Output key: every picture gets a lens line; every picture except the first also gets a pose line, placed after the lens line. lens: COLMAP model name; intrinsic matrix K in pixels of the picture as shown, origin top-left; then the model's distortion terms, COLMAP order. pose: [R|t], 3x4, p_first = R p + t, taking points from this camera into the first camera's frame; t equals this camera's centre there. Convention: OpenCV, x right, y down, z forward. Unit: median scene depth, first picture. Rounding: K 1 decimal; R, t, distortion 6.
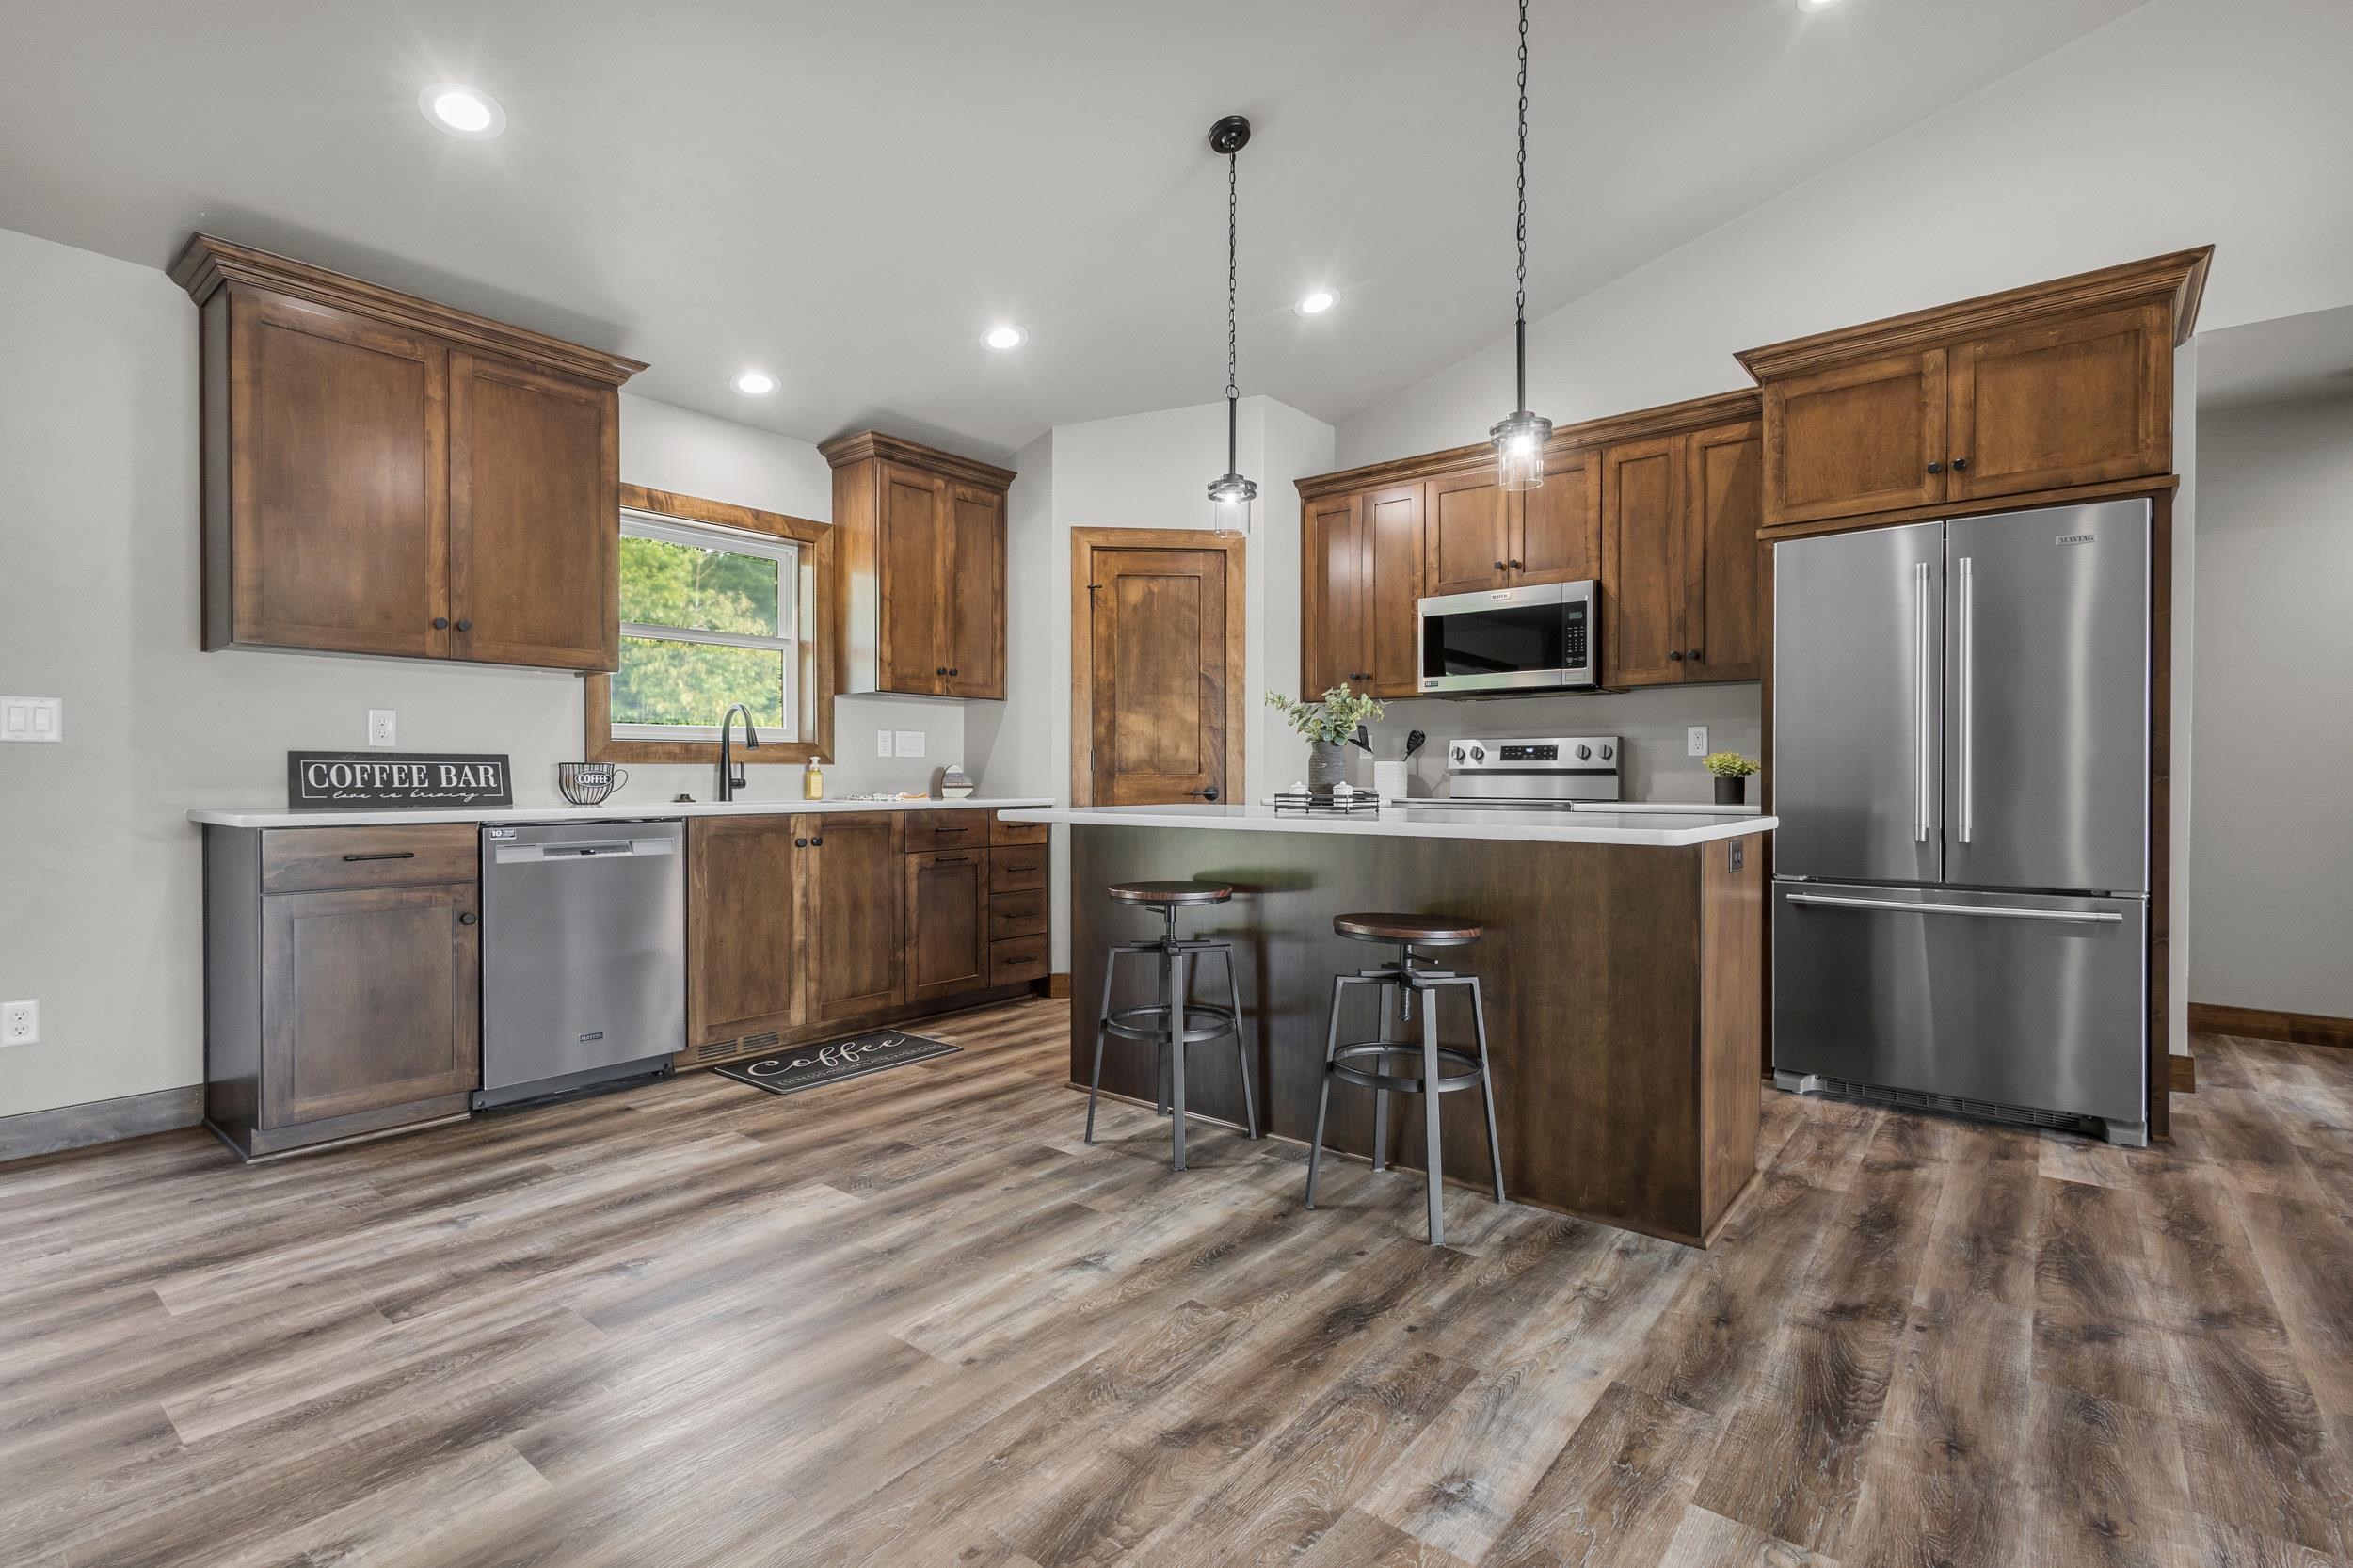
lens RADIAL K [[1095.2, 0, 1163.0], [0, 1095.2, 778.0], [0, 0, 1]] dist [0.000837, -0.000460]
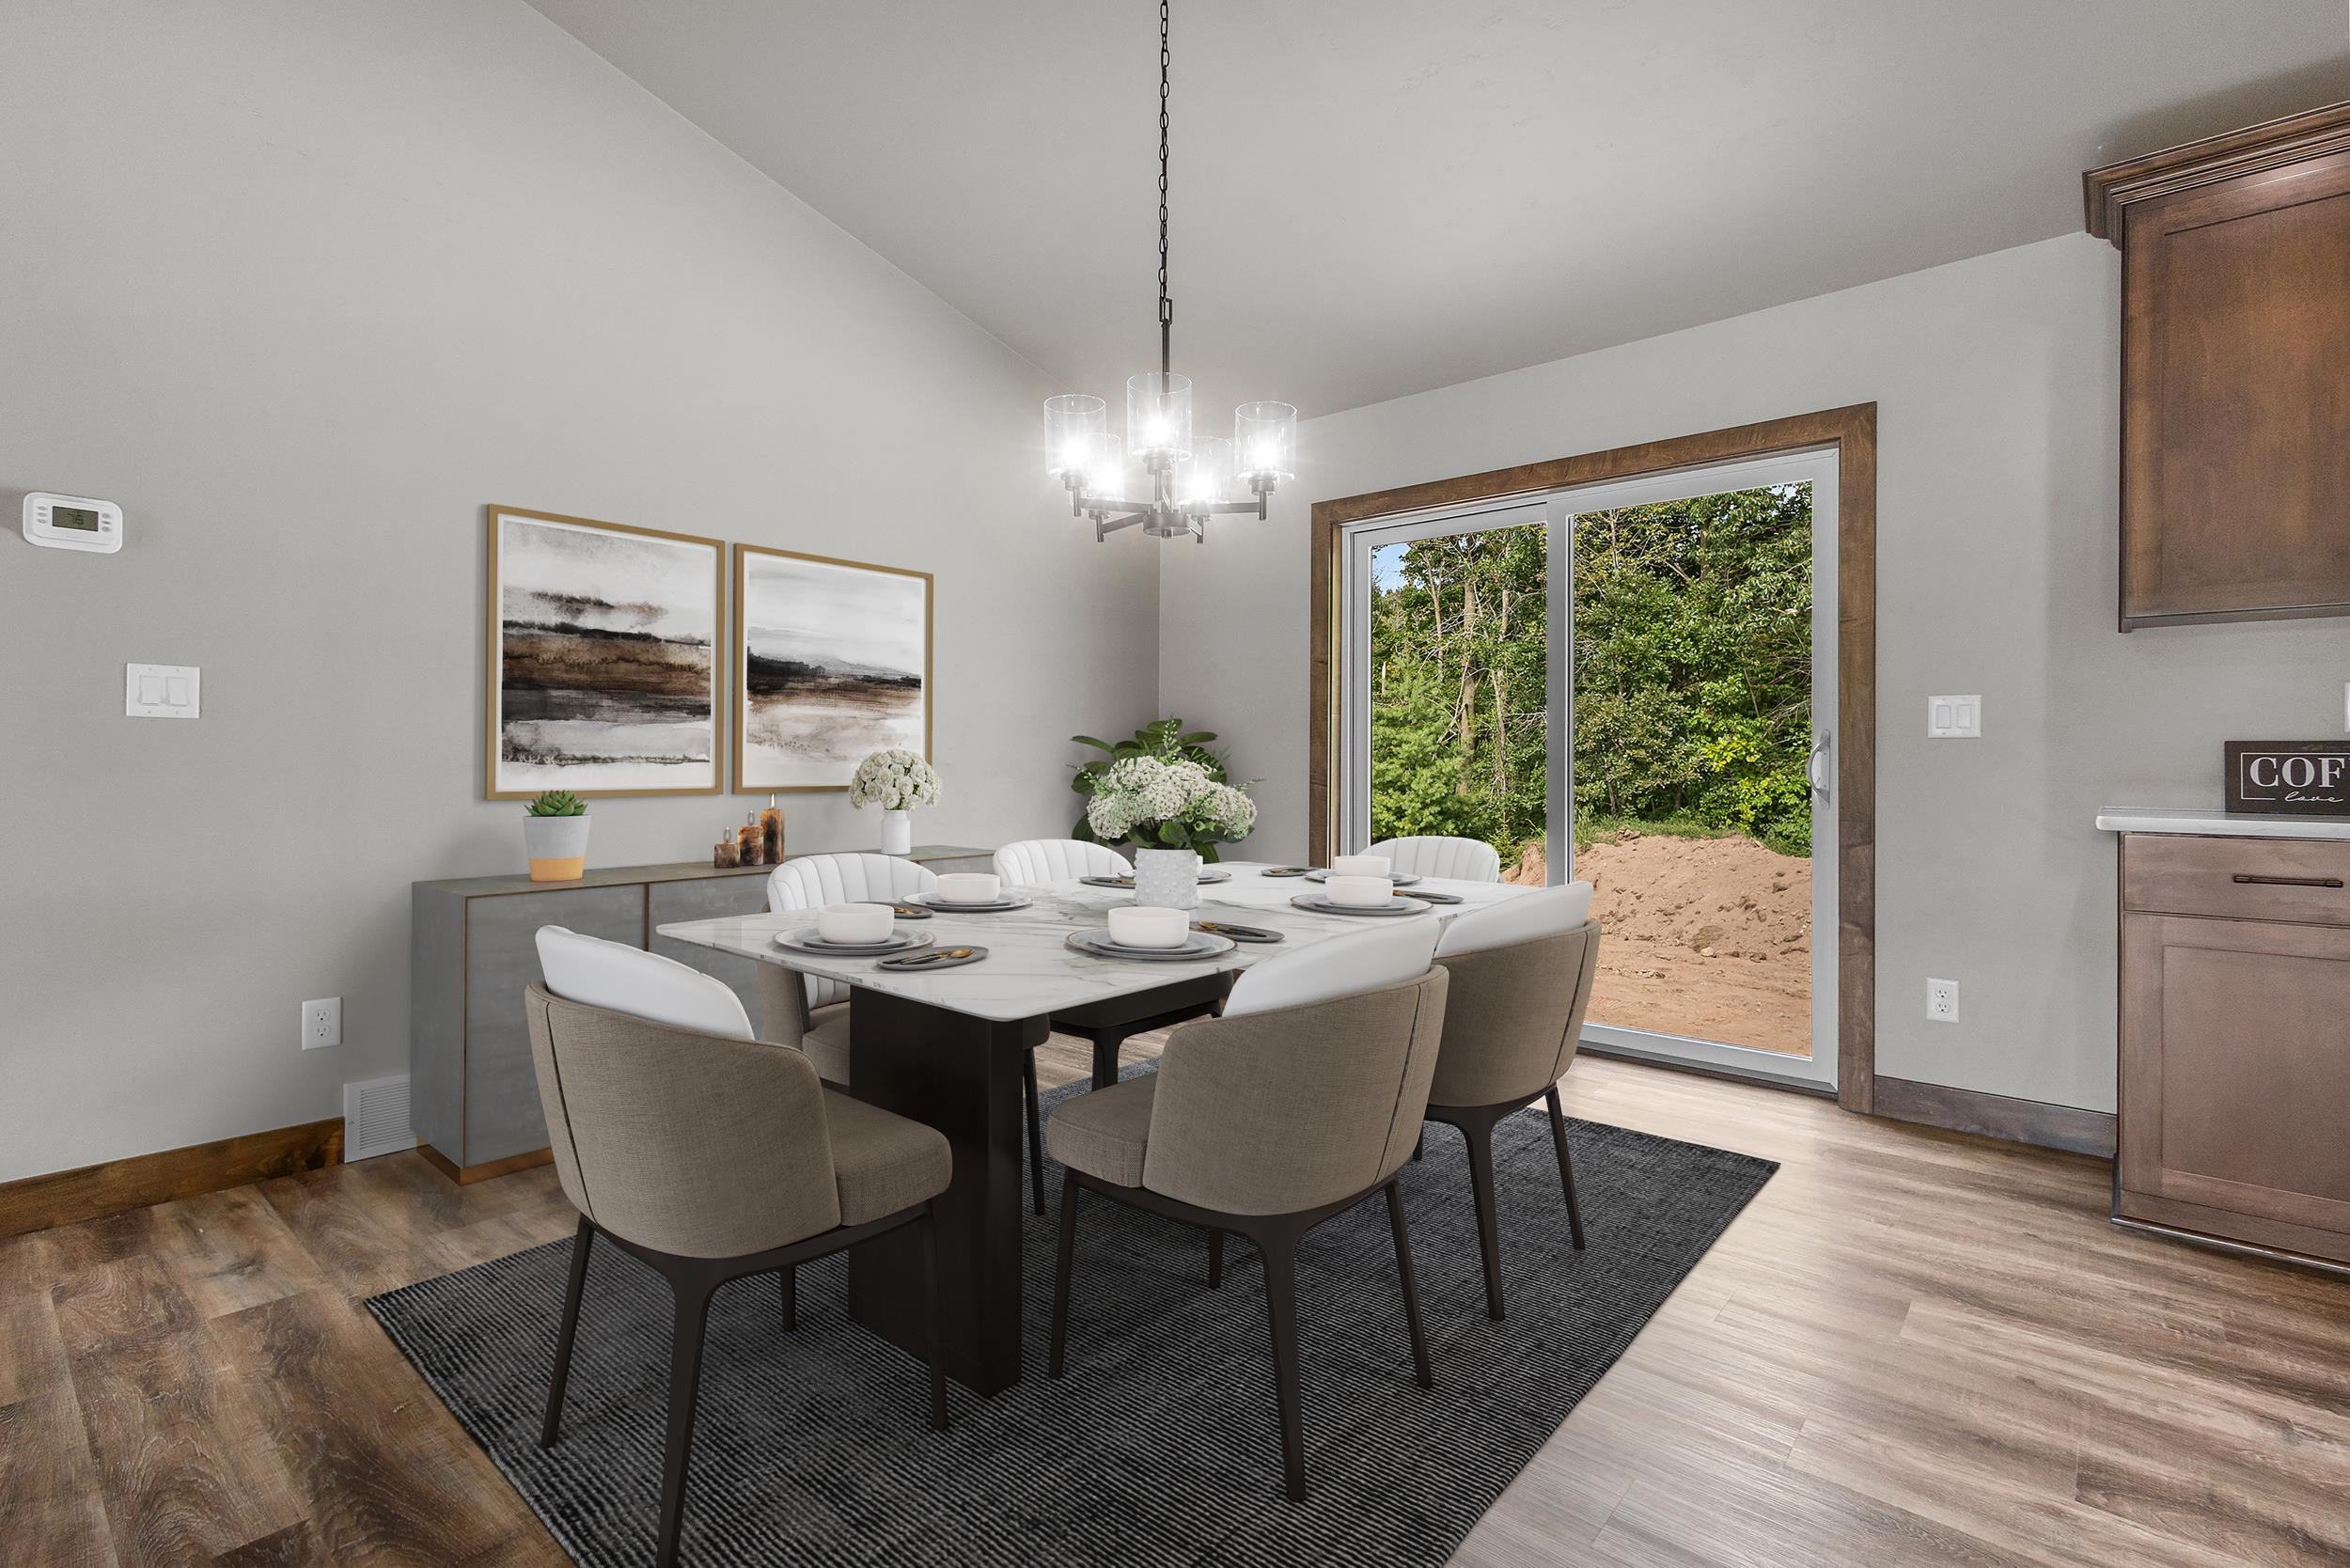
lens RADIAL K [[1088.2, 0, 1165.0], [0, 1088.2, 762.5], [0, 0, 1]] dist [0.002235, -0.000570]
pose [[-0.035207, -0.002894, -0.999376, 0.038357], [-0.007914, 0.999965, -0.002617, -0.000403], [0.999349, 0.007817, -0.035229, 0.223567]]
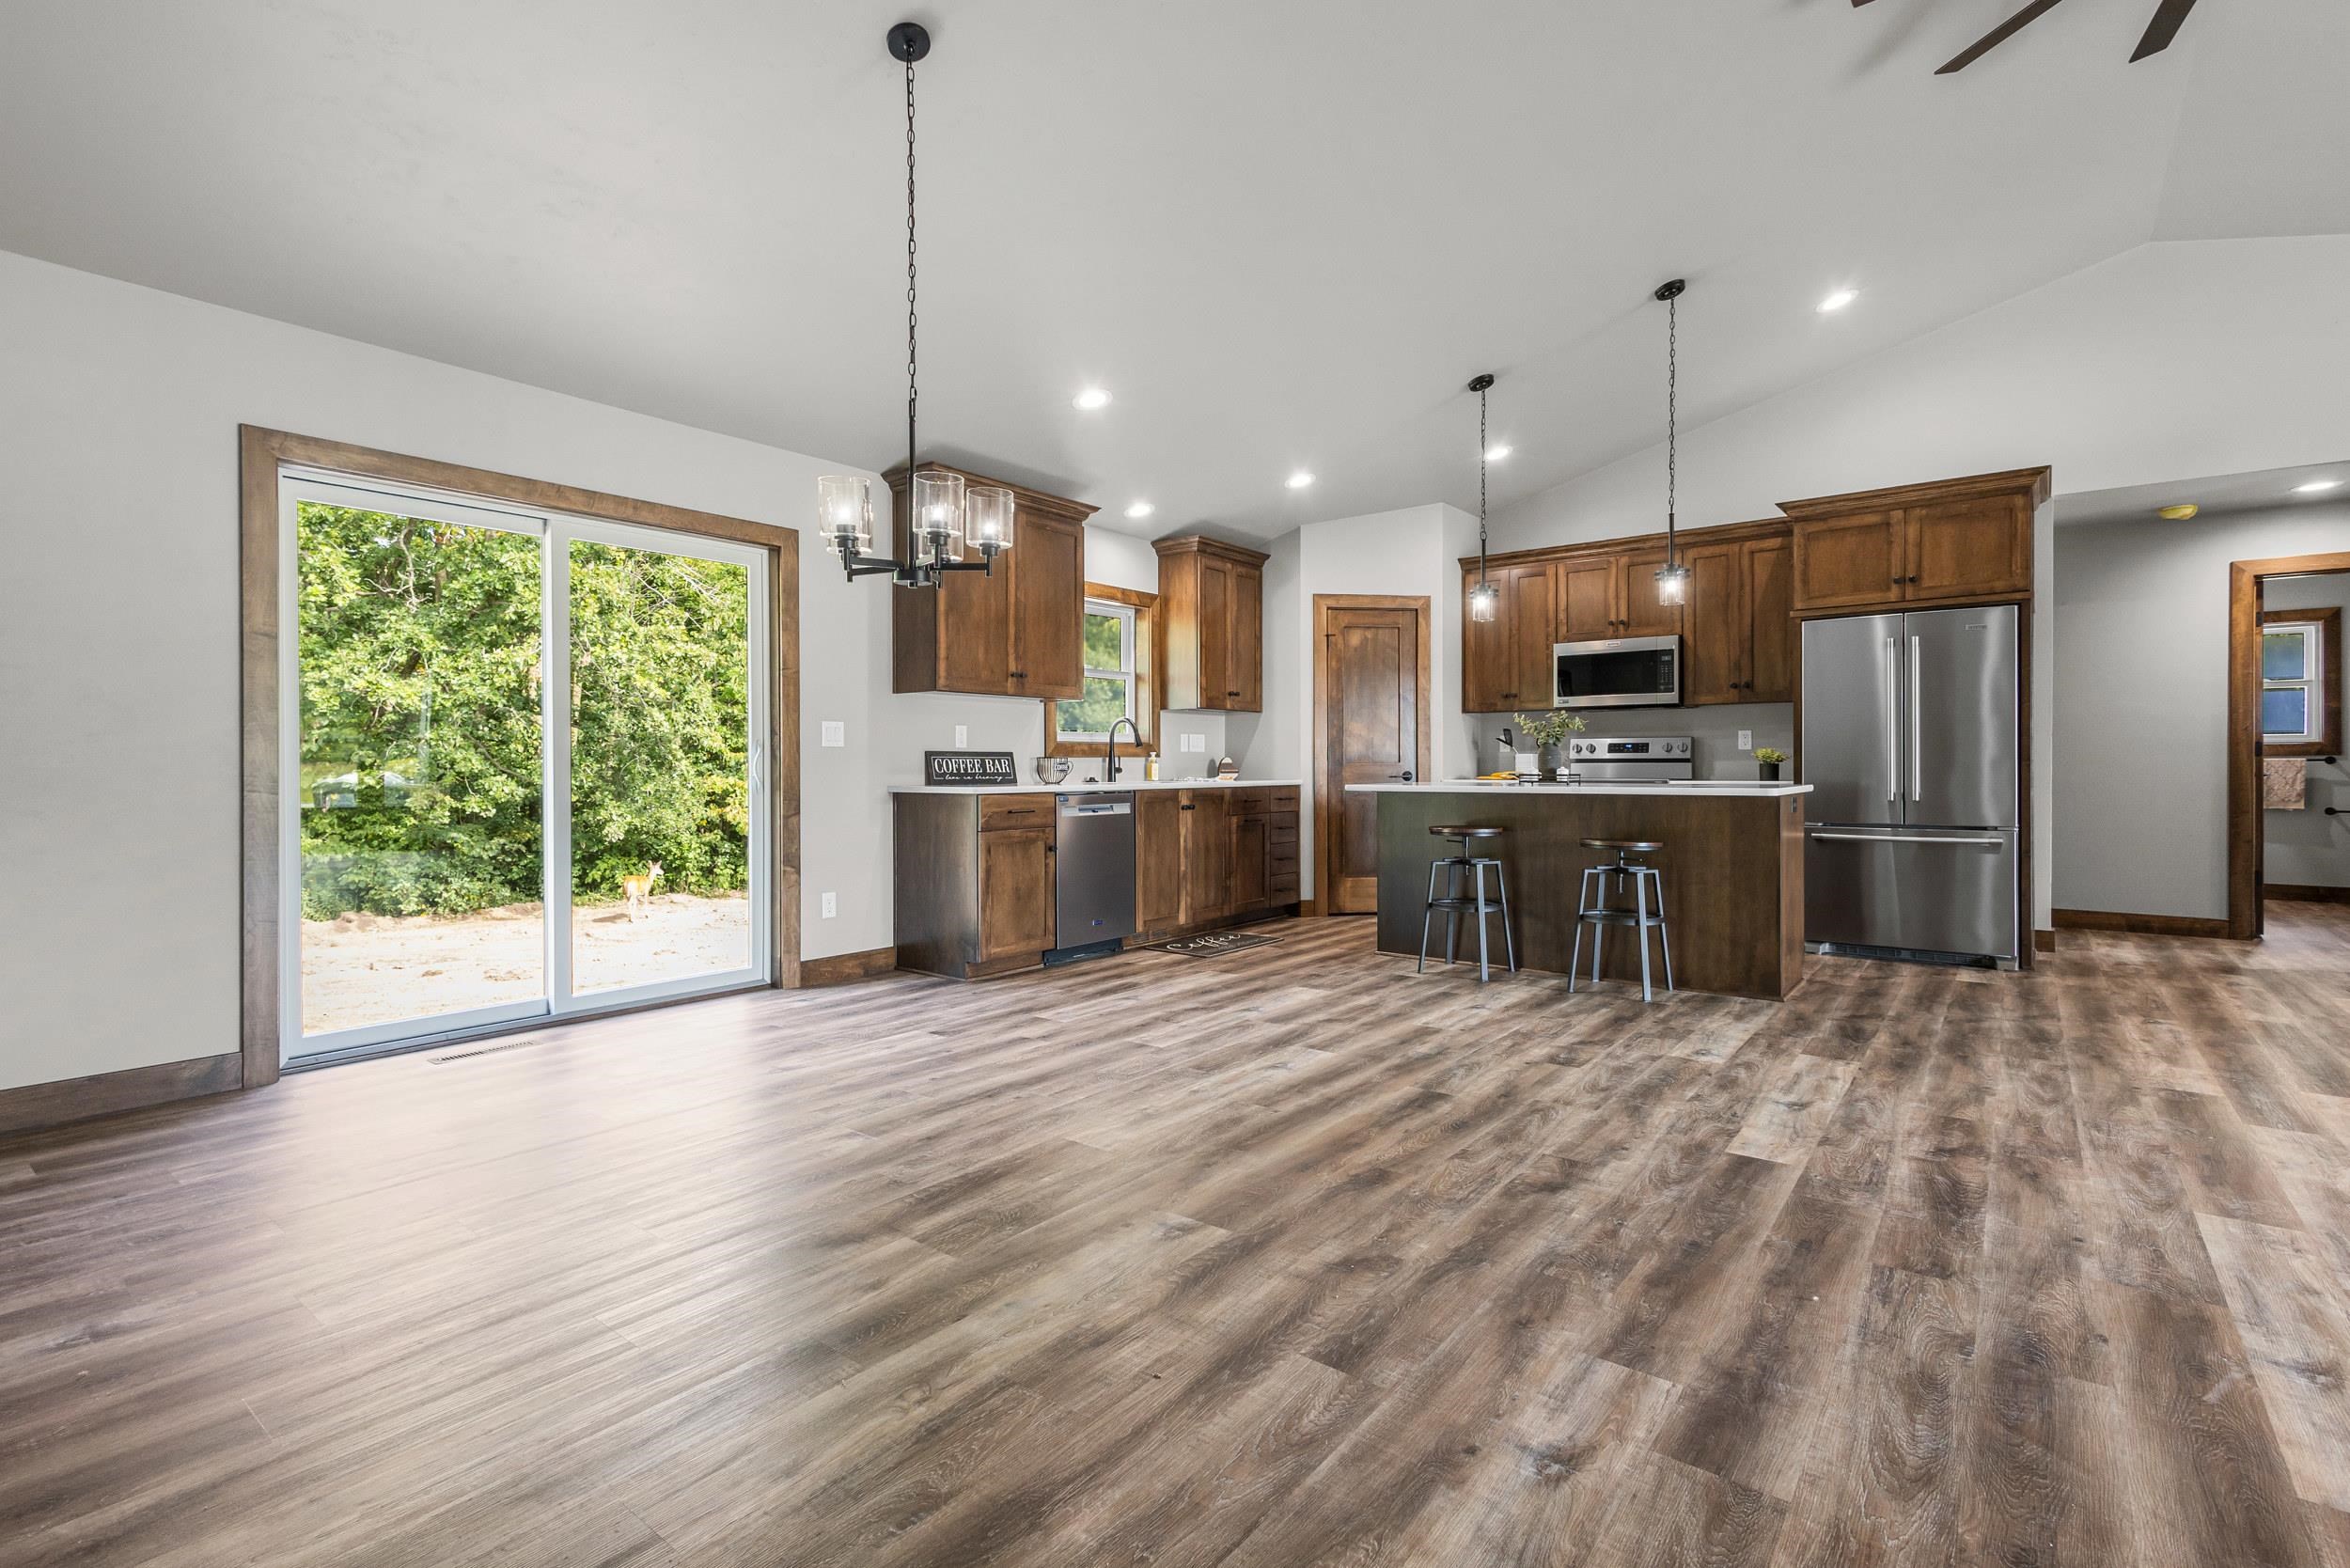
lens RADIAL K [[1066.5, 0, 1175.4], [0, 1066.5, 765.0], [0, 0, 1]] dist [0.000816, 0.000086]
pose [[0.999892, -0.003791, 0.014170, -0.409550], [0.003825, 0.999990, -0.002333, 0.002034], [-0.014161, 0.002387, 0.999897, -0.593560]]
